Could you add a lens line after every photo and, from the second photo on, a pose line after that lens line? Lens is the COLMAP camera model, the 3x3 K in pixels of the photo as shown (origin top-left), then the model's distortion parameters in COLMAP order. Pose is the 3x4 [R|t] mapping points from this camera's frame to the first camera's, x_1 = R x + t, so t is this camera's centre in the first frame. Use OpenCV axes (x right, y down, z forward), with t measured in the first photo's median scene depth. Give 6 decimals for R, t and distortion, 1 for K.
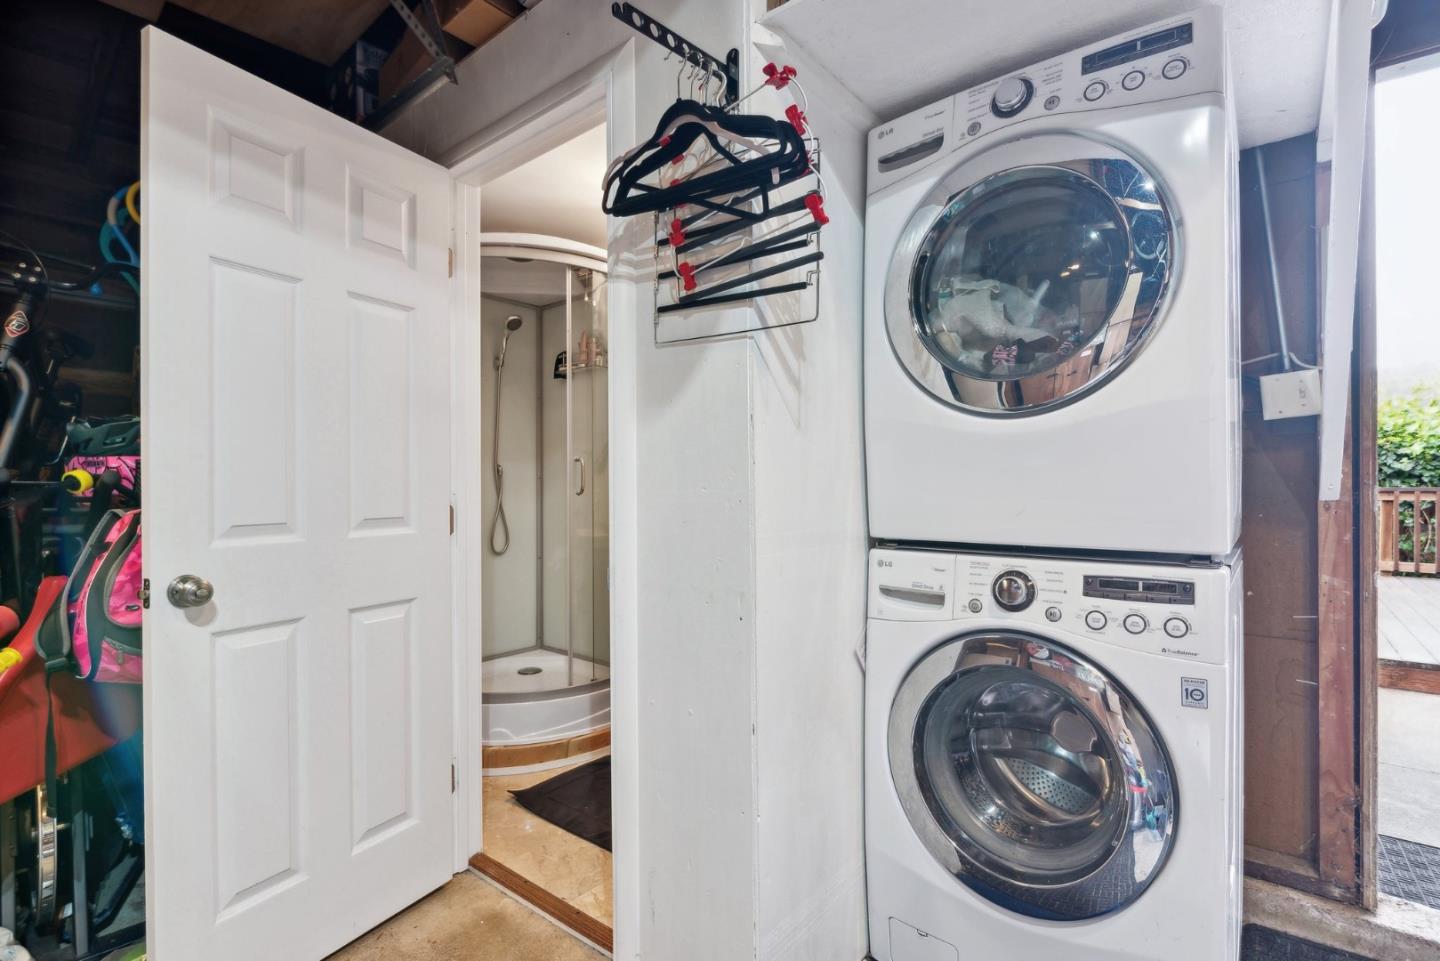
lens RADIAL K [[650.0, 0, 725.9], [0, 650.0, 484.4], [0, 0, 1]] dist [0.005489, -0.000228]
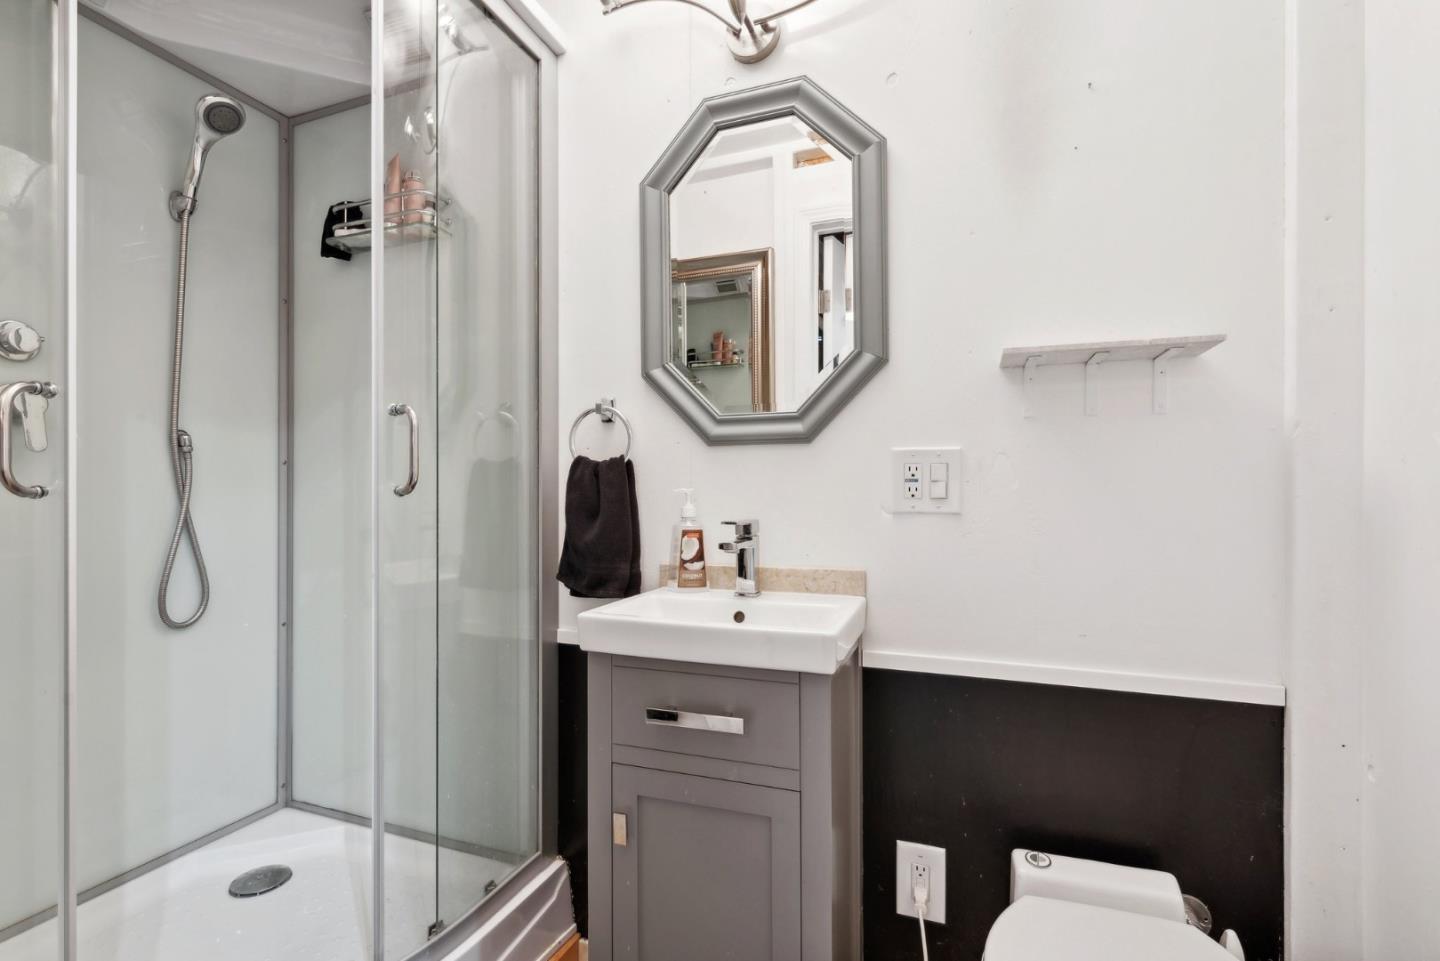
lens RADIAL K [[650.0, 0, 711.6], [0, 650.0, 481.9], [0, 0, 1]] dist [0.005489, -0.000228]
pose [[0.941413, 0.000705, 0.337256, -0.155933], [0.002175, 0.999964, -0.008164, 0.010273], [-0.337250, 0.008419, 0.941377, 0.450678]]
